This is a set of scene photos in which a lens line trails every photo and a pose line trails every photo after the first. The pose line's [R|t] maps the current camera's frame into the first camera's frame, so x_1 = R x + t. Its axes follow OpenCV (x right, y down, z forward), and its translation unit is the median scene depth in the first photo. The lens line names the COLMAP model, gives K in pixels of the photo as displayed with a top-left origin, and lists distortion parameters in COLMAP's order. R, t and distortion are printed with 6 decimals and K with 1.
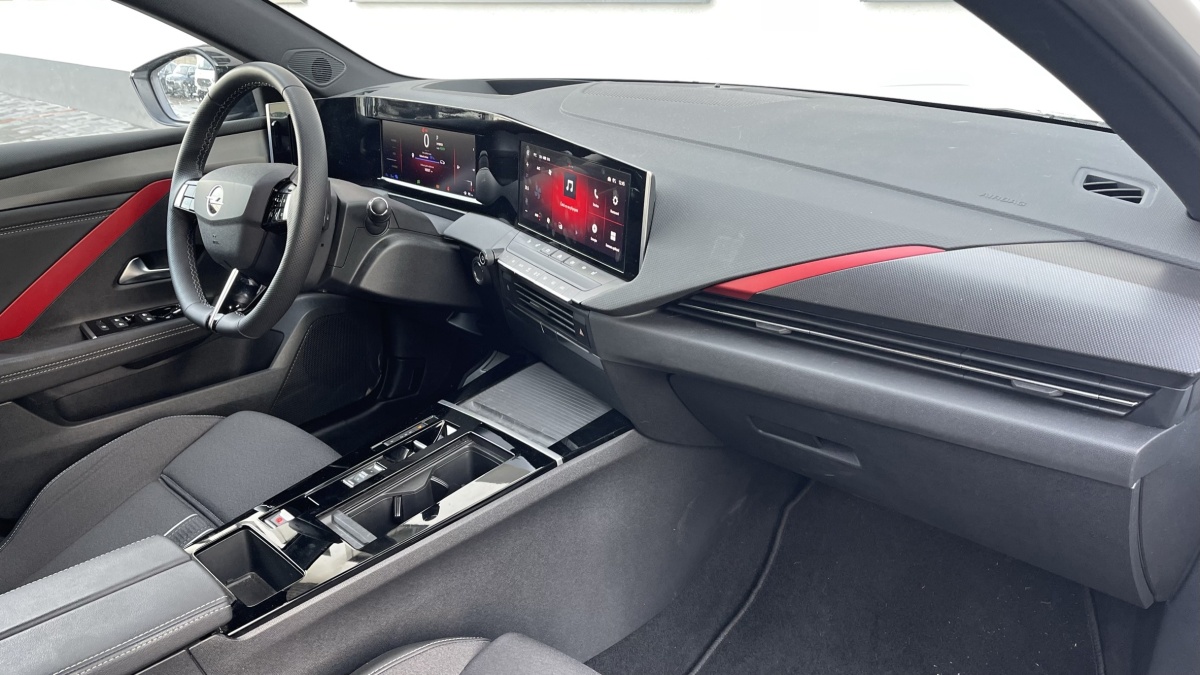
lens RADIAL K [[915.5, 0, 582.5], [0, 915.5, 337.4], [0, 0, 1]] dist [0.050966, -0.050264]
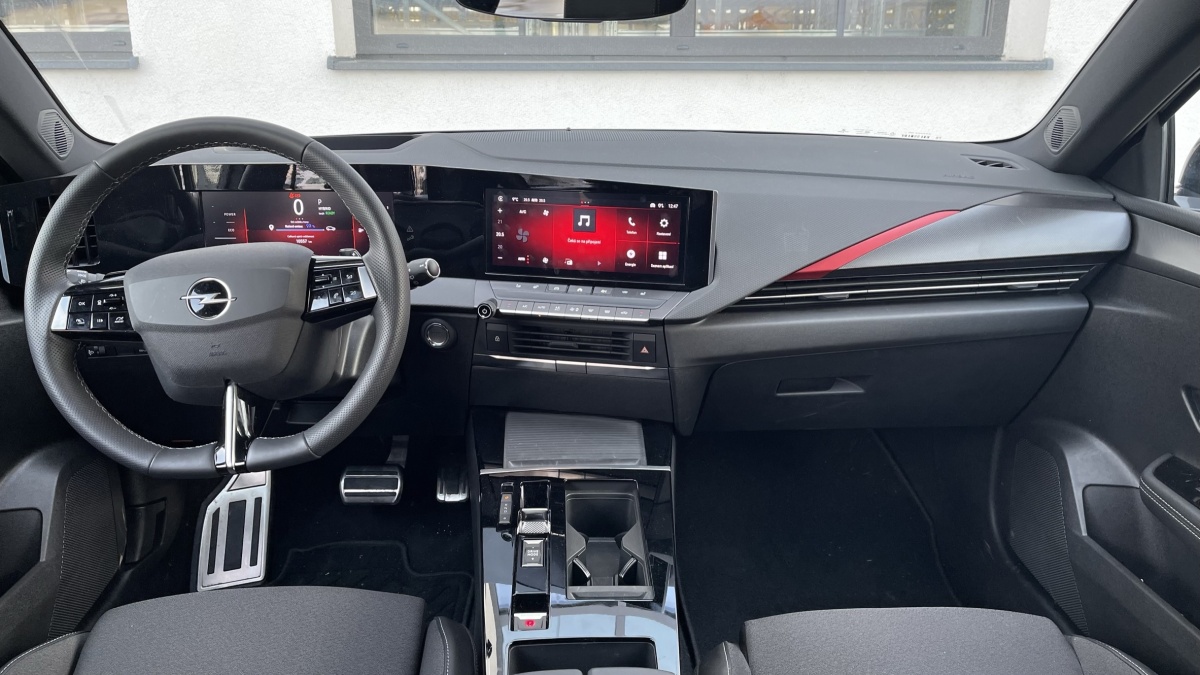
lens RADIAL K [[915.5, 0, 596.2], [0, 915.5, 331.3], [0, 0, 1]] dist [0.050966, -0.050264]
pose [[0.670089, -0.192430, 0.716904, -0.720347], [0.255064, 0.966695, 0.021071, -0.057693], [-0.697082, 0.168737, 0.696853, 0.264717]]
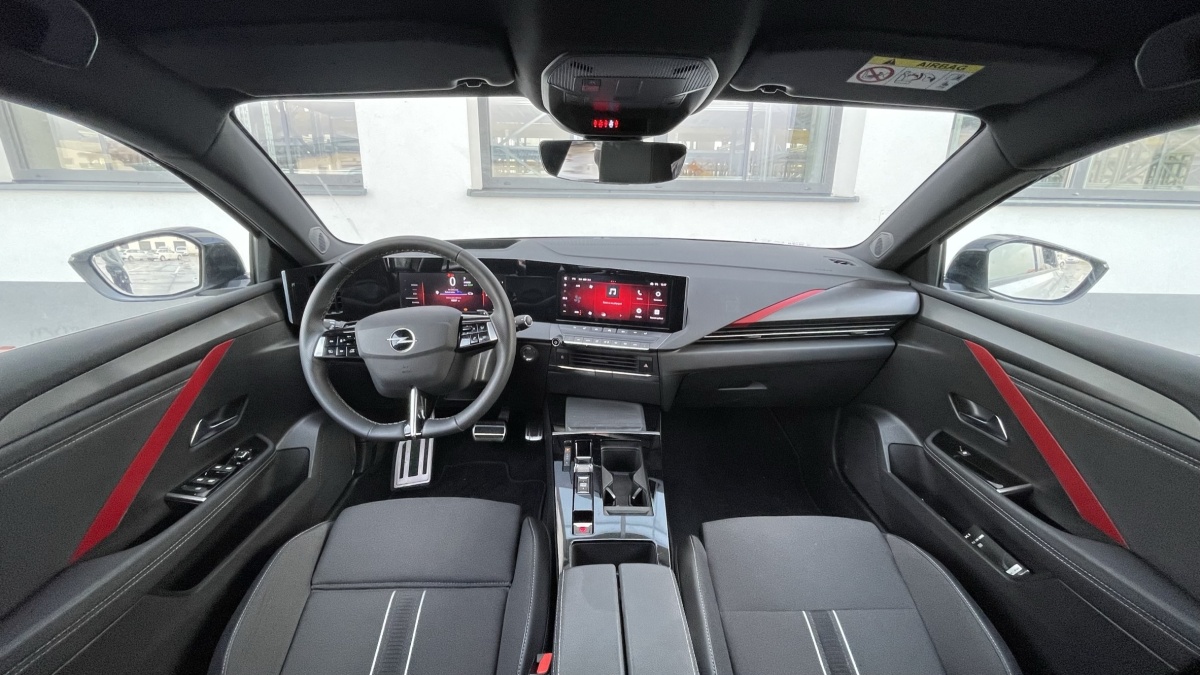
lens RADIAL K [[486.4, 0, 600.7], [0, 486.4, 333.4], [0, 0, 1]] dist [-0.000945, 0.000242]
pose [[0.678799, -0.185160, 0.710596, -0.688422], [0.239962, 0.970494, 0.023656, -0.104709], [-0.694010, 0.154458, 0.703202, 0.316201]]
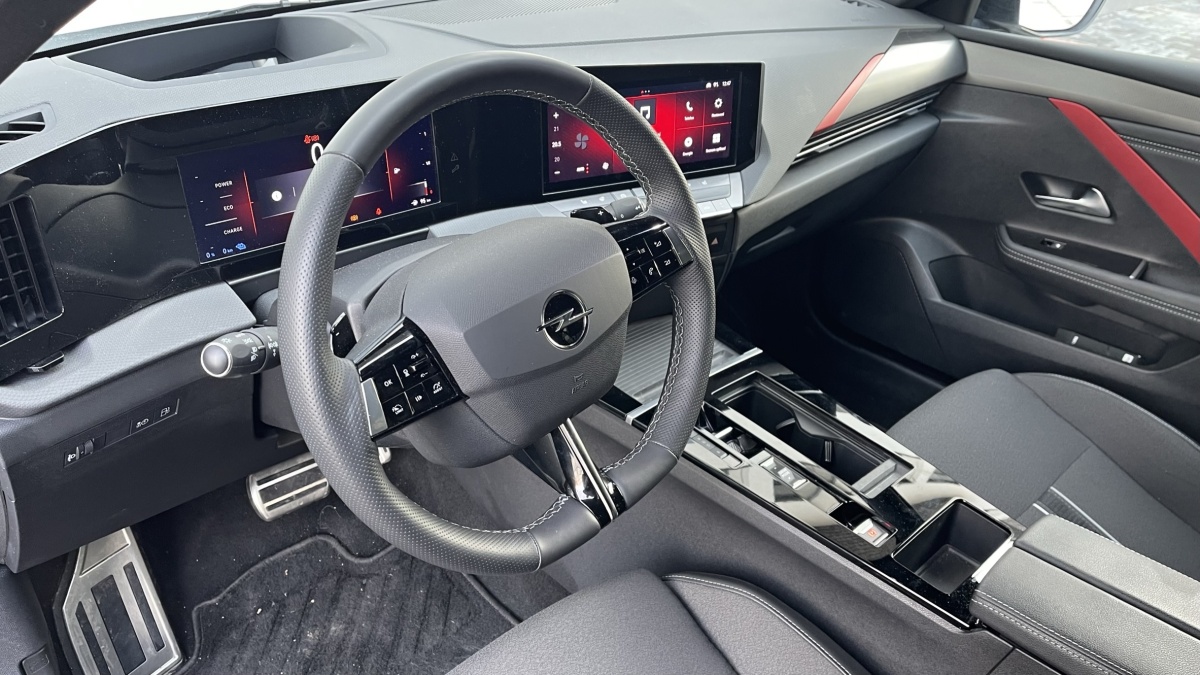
lens RADIAL K [[915.5, 0, 606.6], [0, 915.5, 338.7], [0, 0, 1]] dist [0.050966, -0.050264]
pose [[0.006872, -0.458151, 0.888848, -0.869615], [0.333098, 0.839154, 0.429961, -0.356784], [-0.942867, 0.293119, 0.158376, 0.887638]]
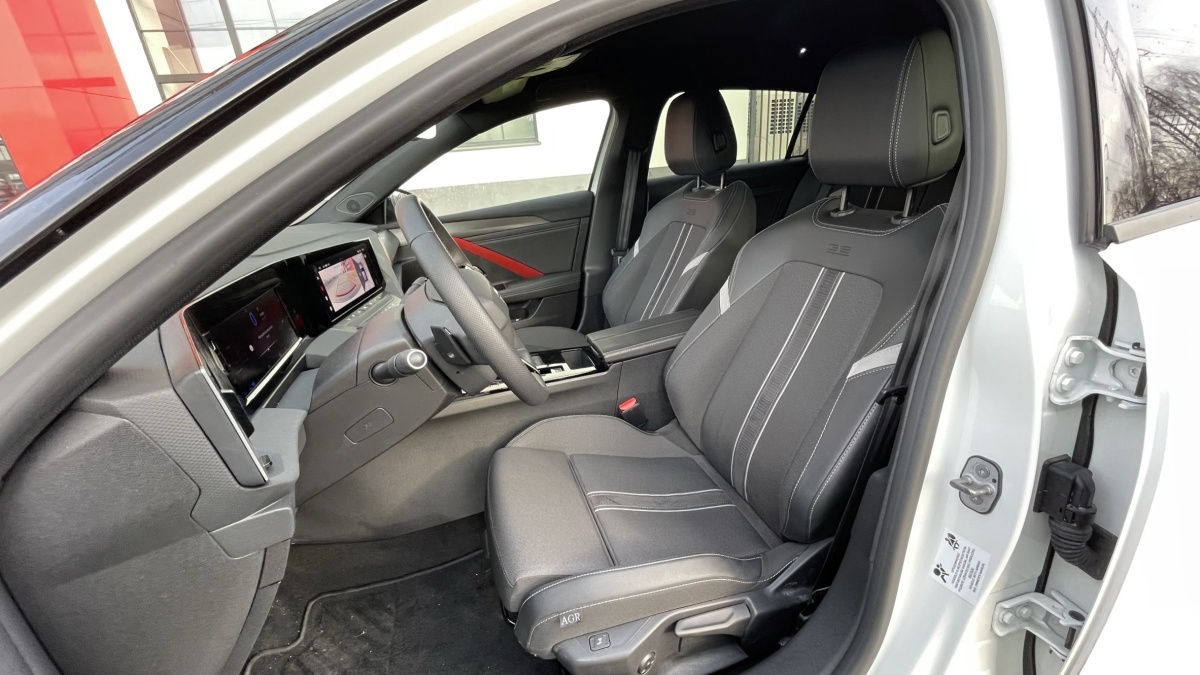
lens RADIAL K [[486.4, 0, 599.4], [0, 486.4, 335.1], [0, 0, 1]] dist [-0.000945, 0.000242]
pose [[-0.872296, -0.029522, 0.488086, -0.823461], [0.319032, 0.722092, 0.613842, -0.452803], [-0.370565, 0.691167, -0.620459, 1.369395]]
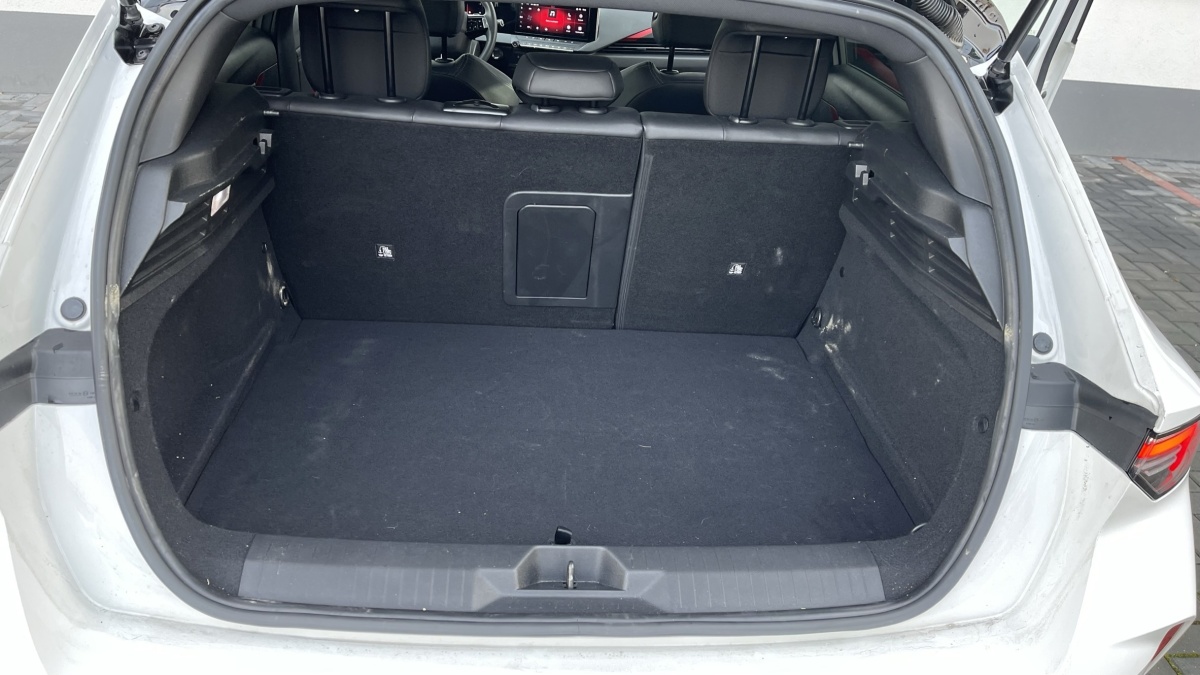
lens RADIAL K [[915.5, 0, 597.7], [0, 915.5, 336.3], [0, 0, 1]] dist [0.050966, -0.050264]
pose [[0.653545, -0.254898, 0.712675, -2.085845], [0.192864, 0.966588, 0.168851, 0.329847], [-0.731903, 0.027098, 0.680870, -0.976811]]
